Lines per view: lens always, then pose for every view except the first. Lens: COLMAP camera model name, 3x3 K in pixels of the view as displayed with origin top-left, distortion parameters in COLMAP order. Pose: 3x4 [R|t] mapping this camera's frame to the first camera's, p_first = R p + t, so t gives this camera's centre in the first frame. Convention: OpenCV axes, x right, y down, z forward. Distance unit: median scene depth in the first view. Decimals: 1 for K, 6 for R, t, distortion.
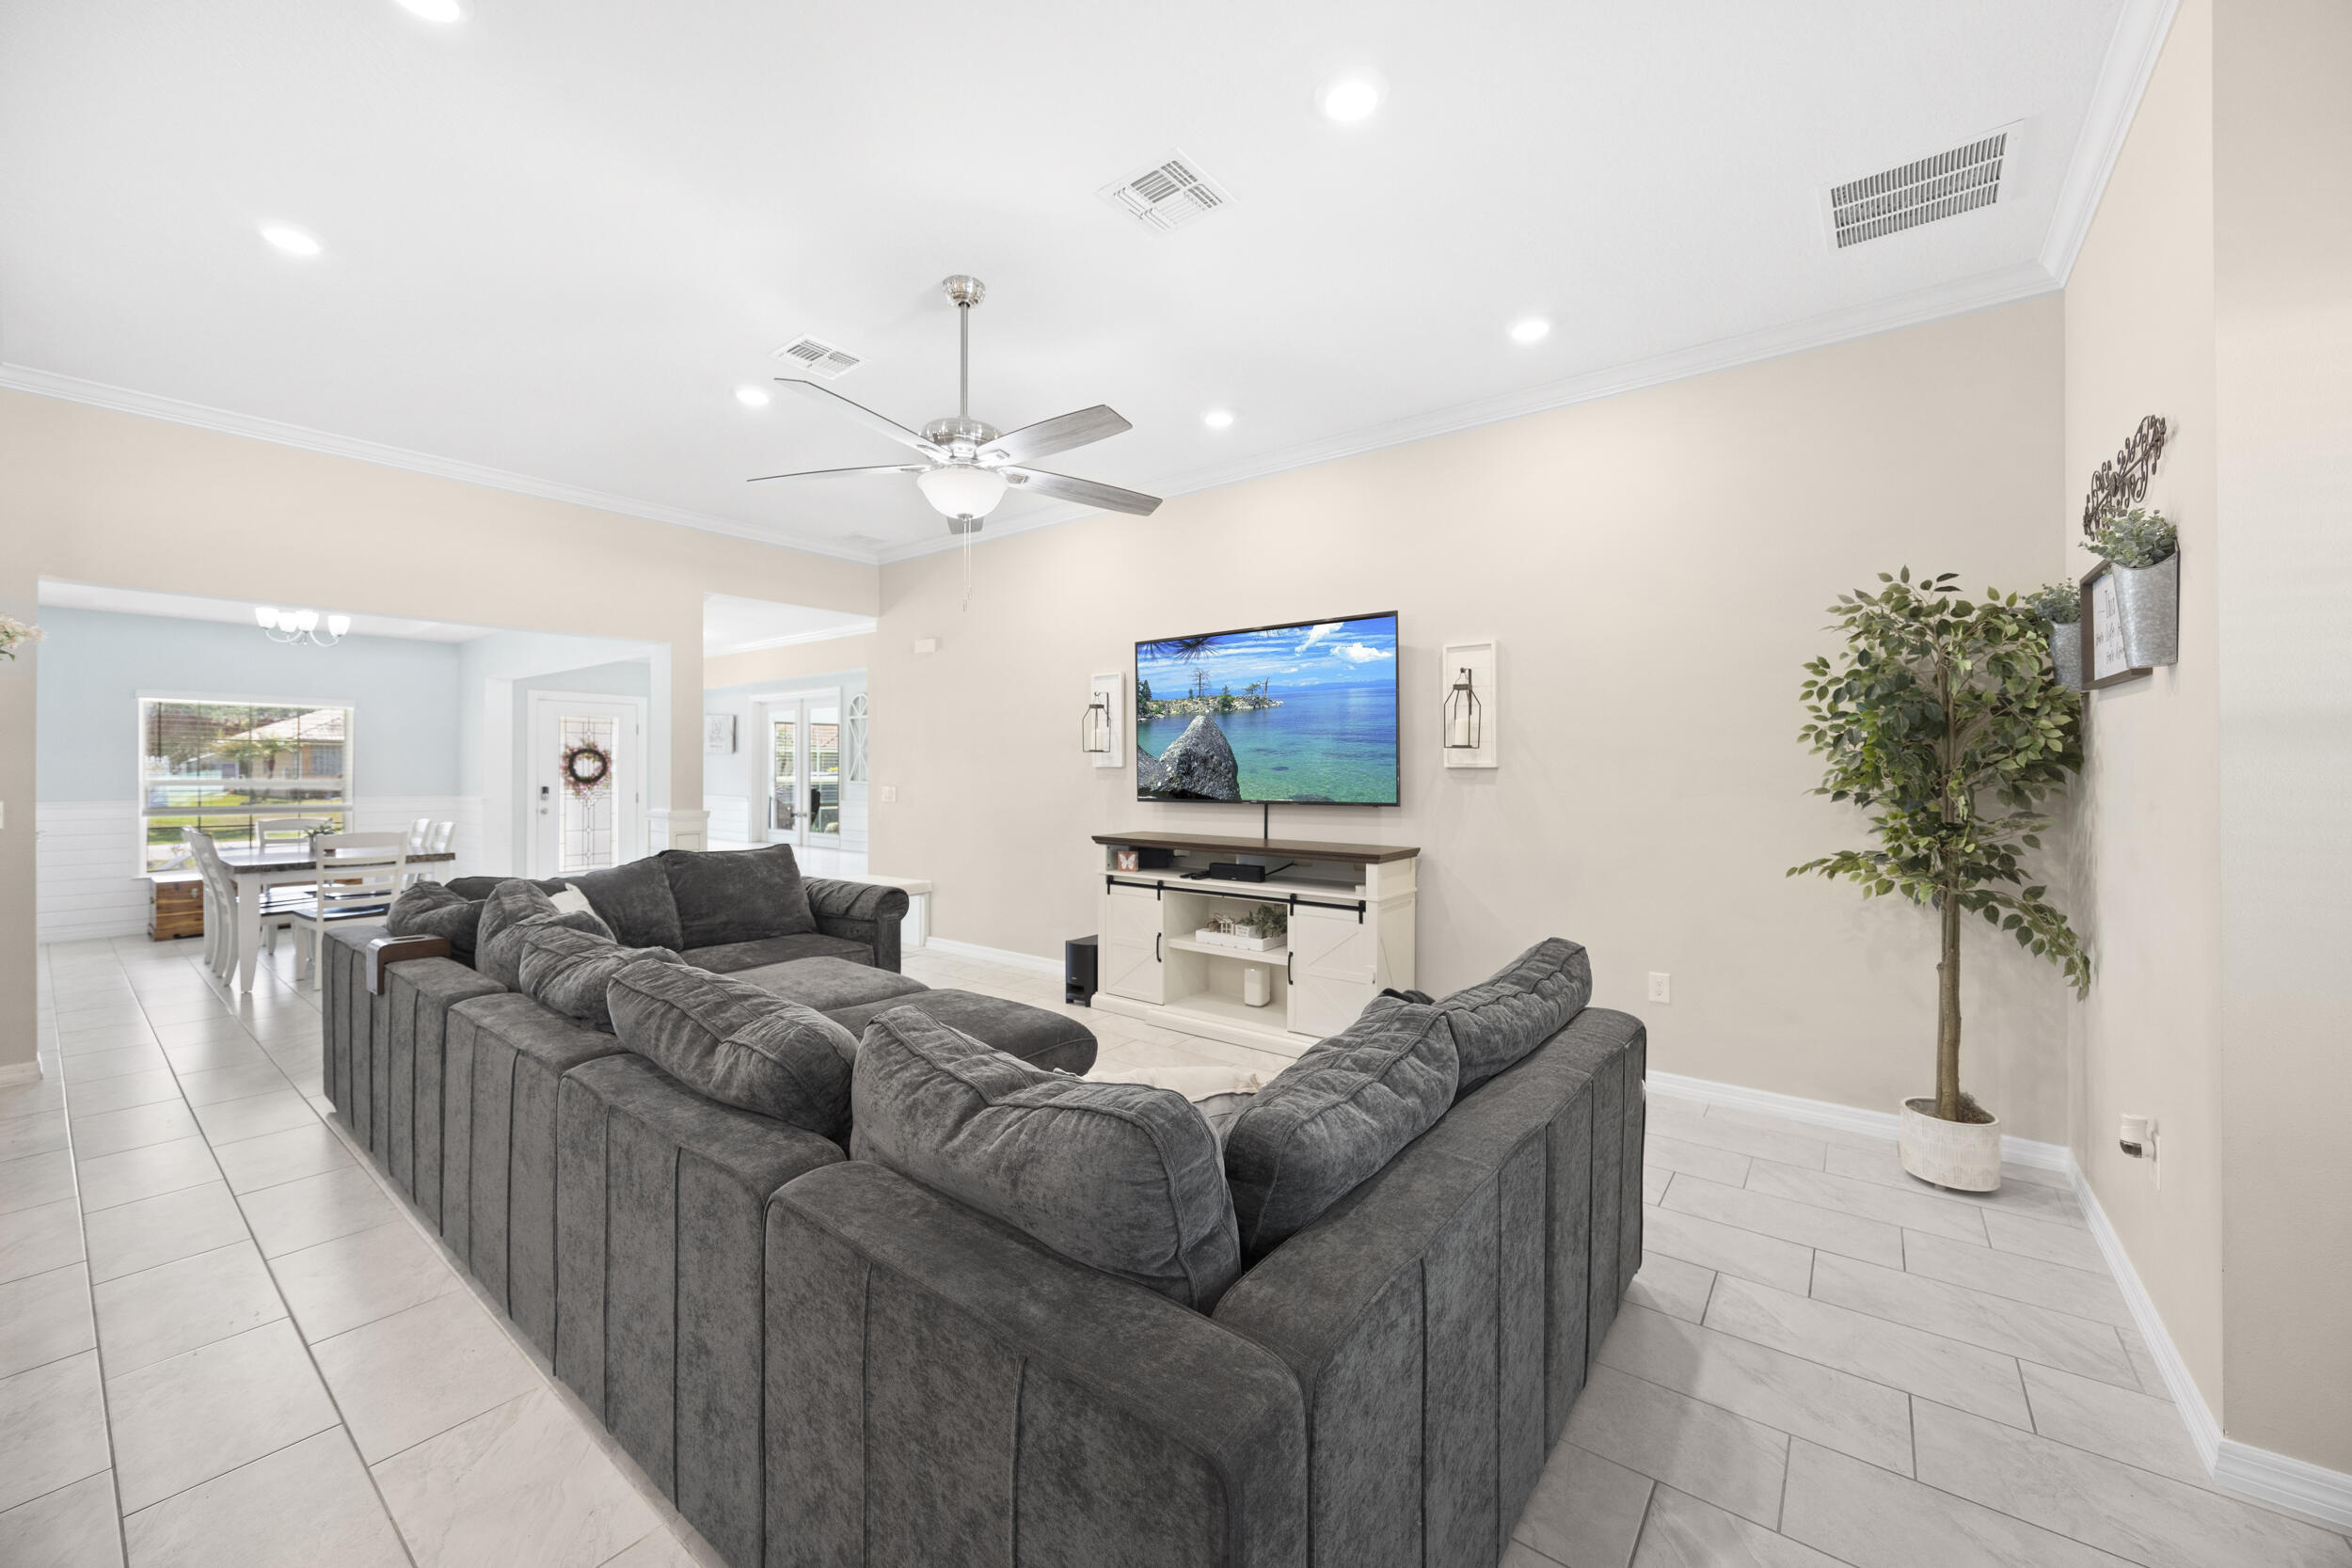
lens RADIAL K [[896.4, 0, 1184.1], [0, 896.4, 768.3], [0, 0, 1]] dist [-0.002868, 0.000007]
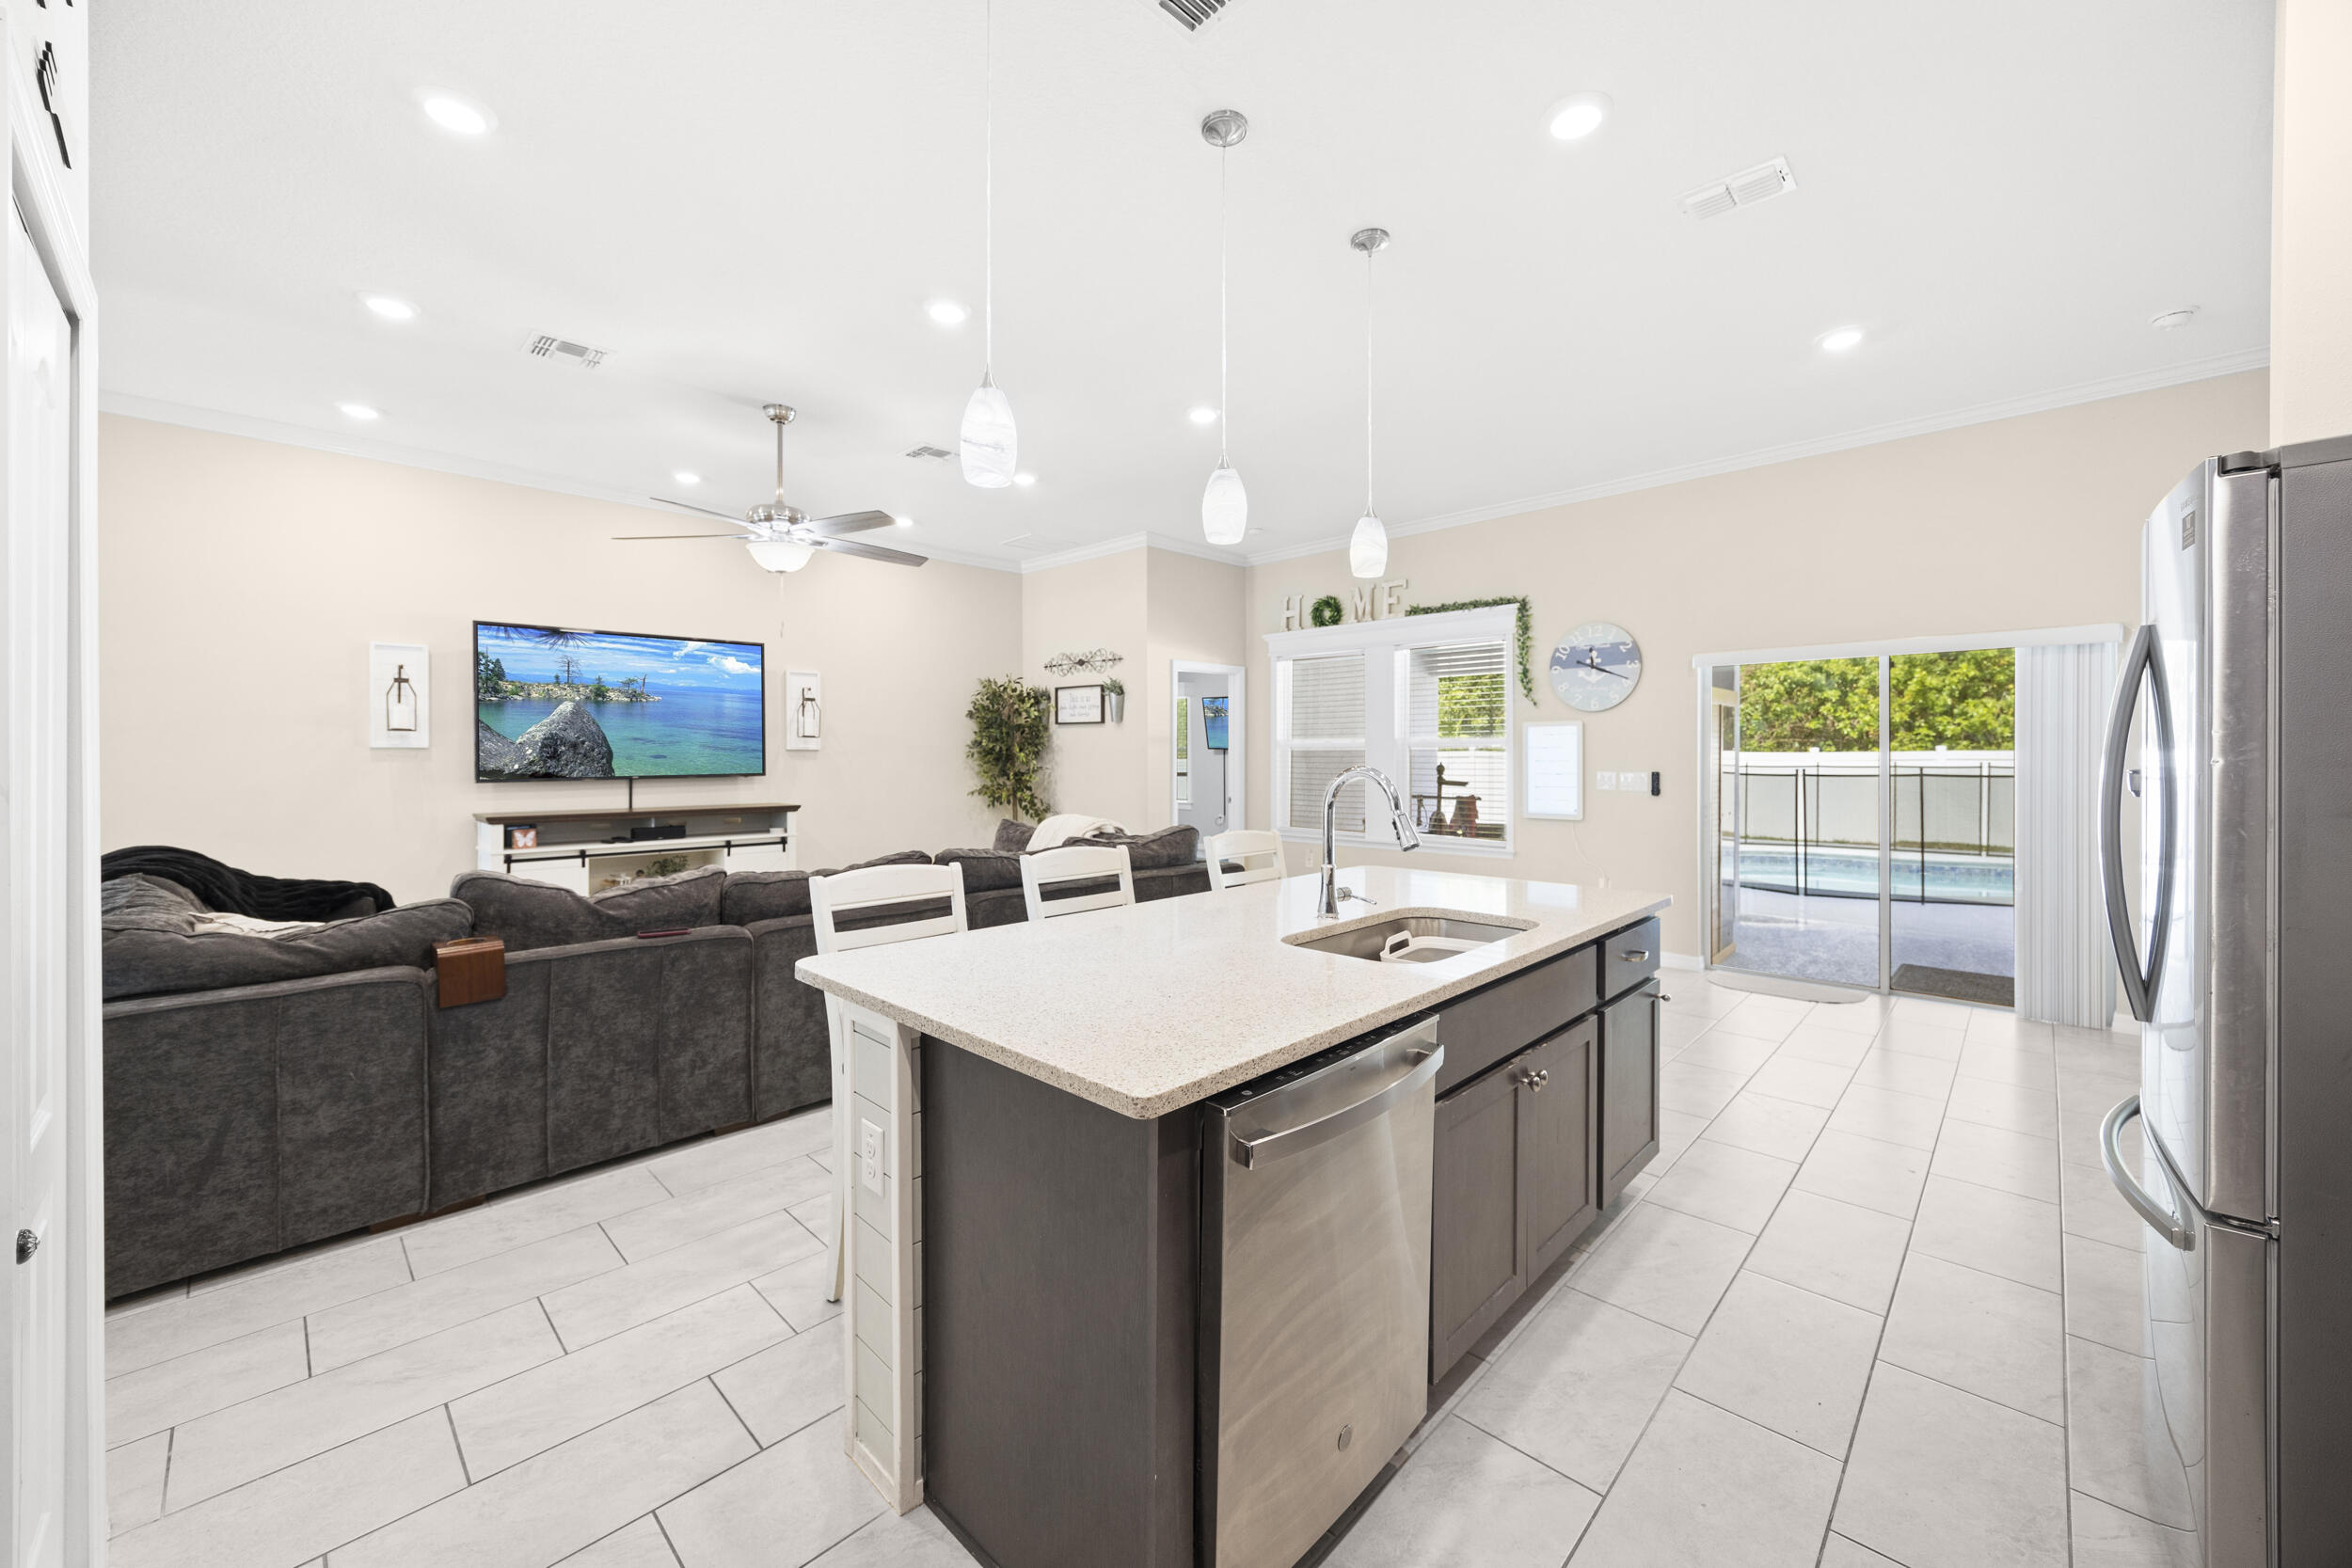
lens RADIAL K [[896.4, 0, 1184.9], [0, 896.4, 765.8], [0, 0, 1]] dist [-0.002868, 0.000007]
pose [[0.107100, -0.011167, 0.994186, -1.060908], [0.000743, 0.999938, 0.011151, 0.008925], [-0.994248, -0.000455, 0.107101, 0.137518]]
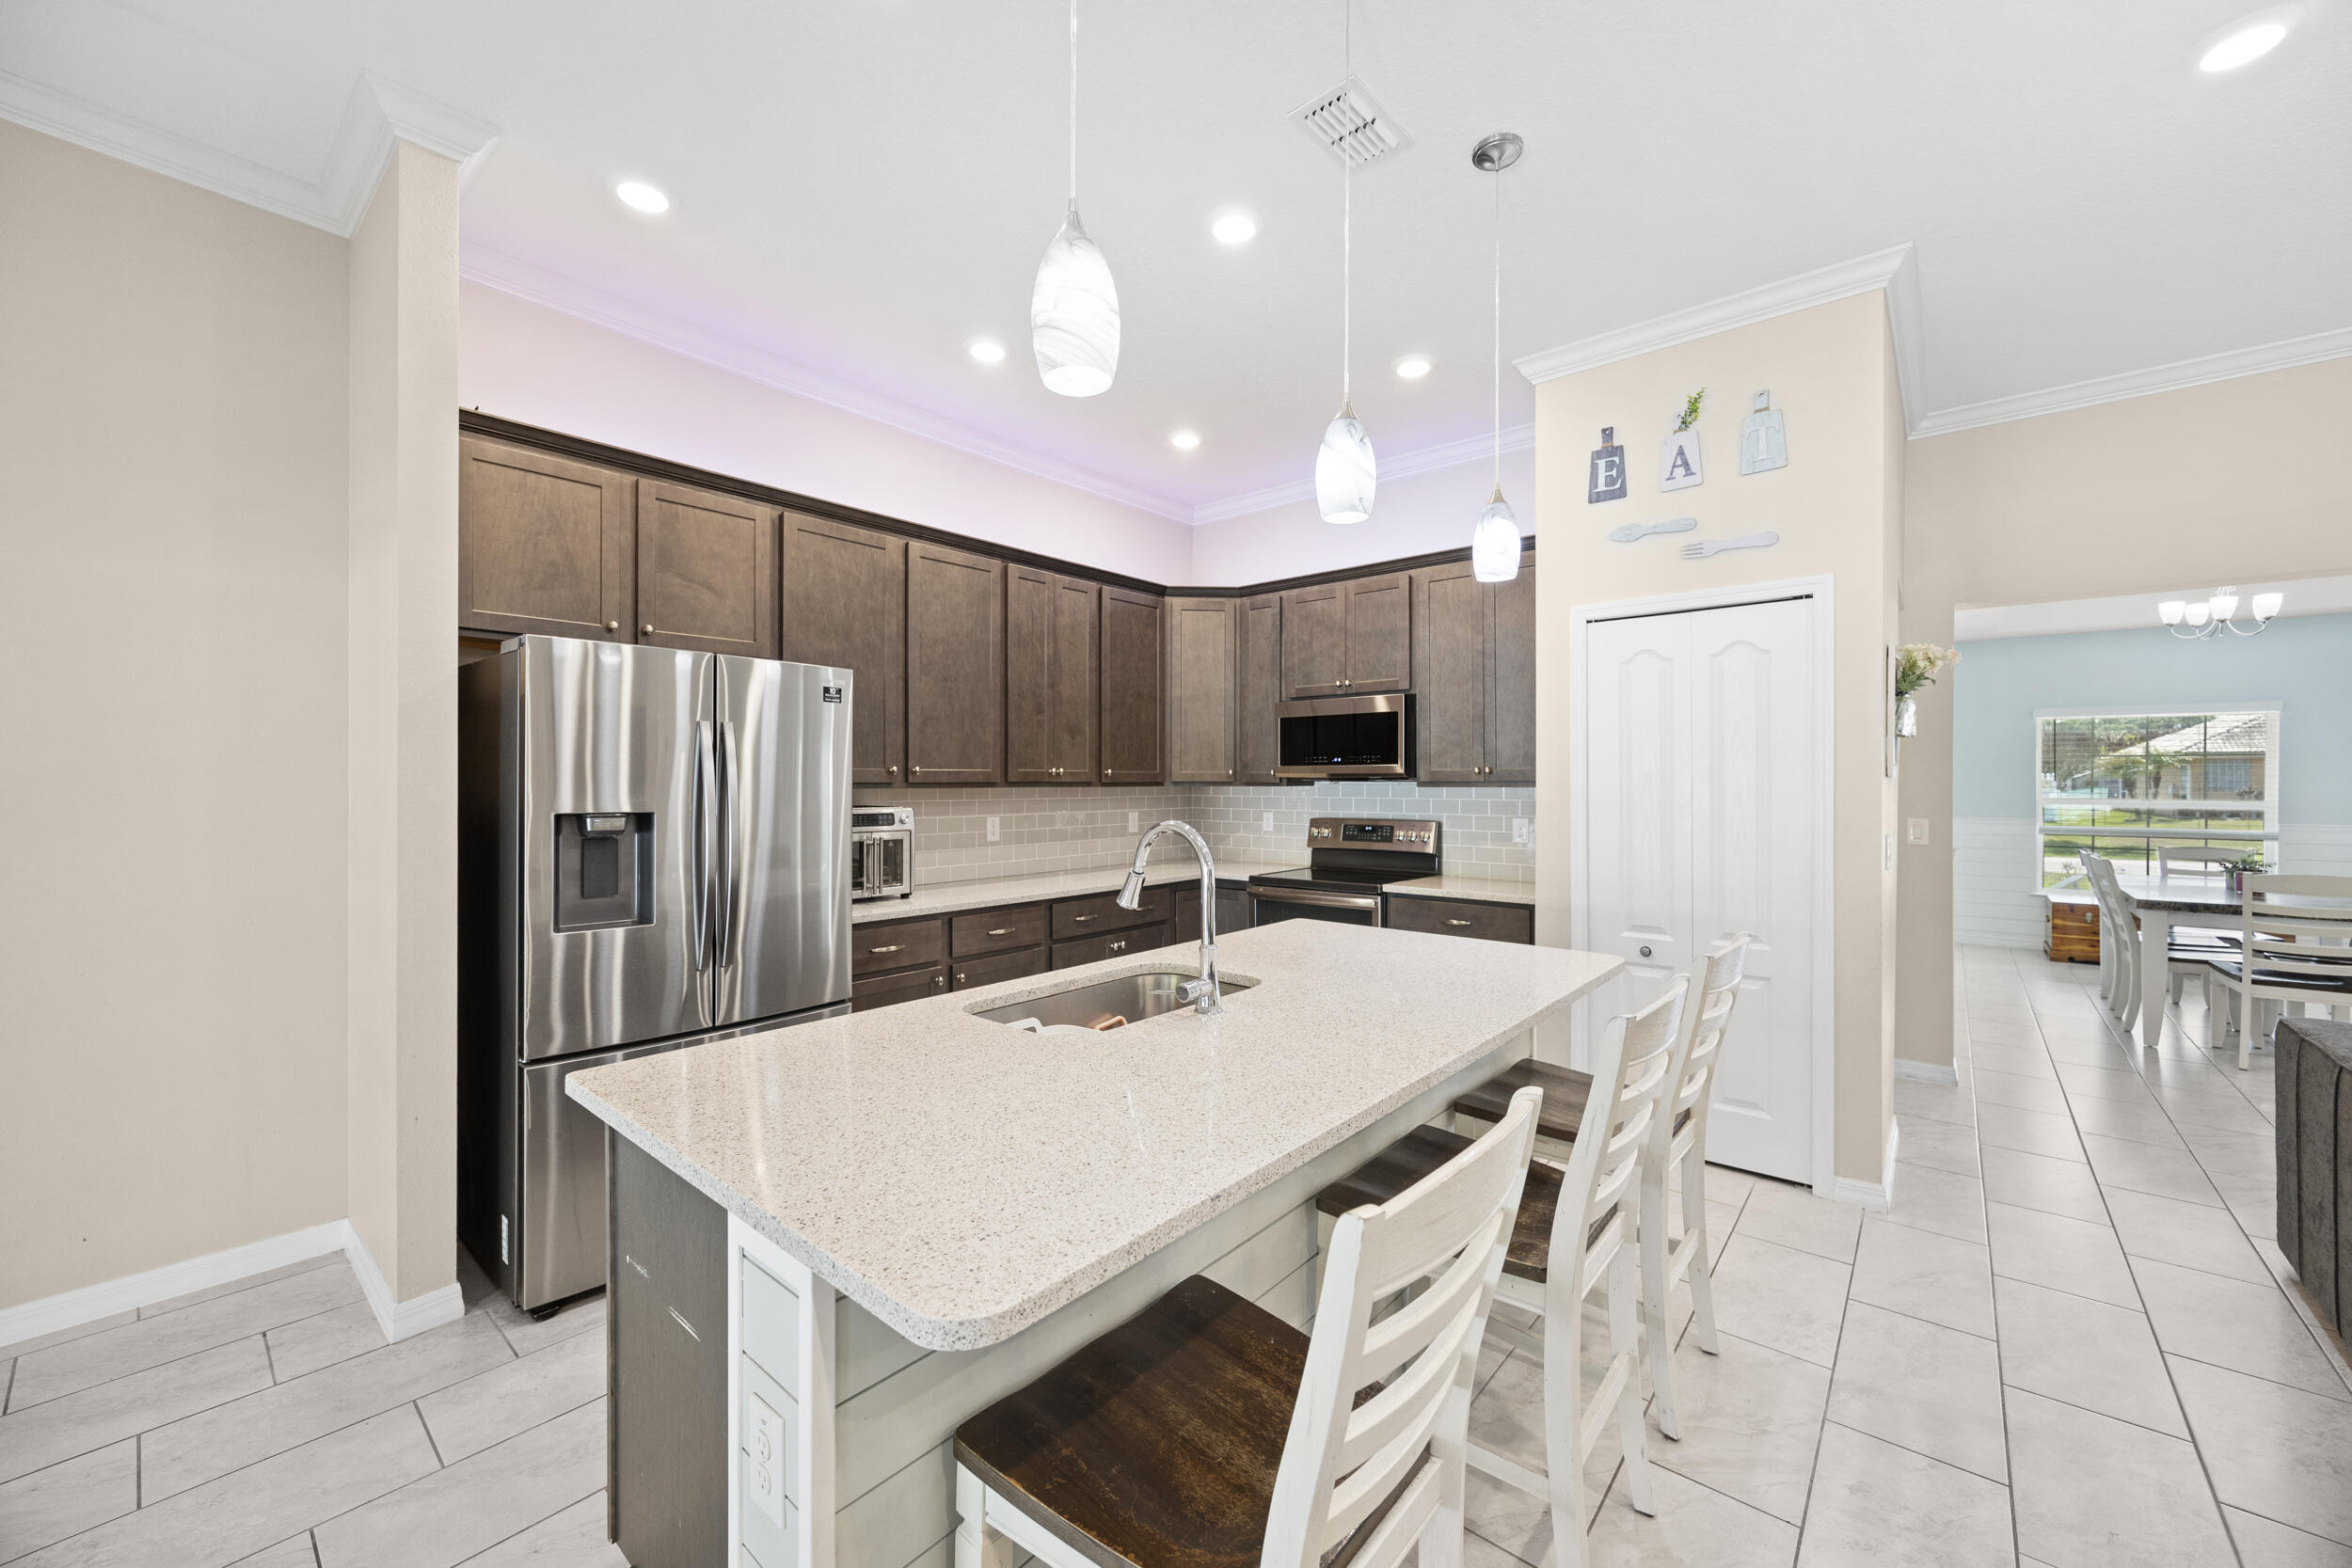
lens RADIAL K [[896.4, 0, 1177.8], [0, 896.4, 785.4], [0, 0, 1]] dist [-0.002868, 0.000007]
pose [[-0.053698, 0.000876, -0.998557, -0.152210], [-0.000351, 1.000000, 0.000896, -0.003140], [0.998557, 0.000398, -0.053697, 0.118854]]
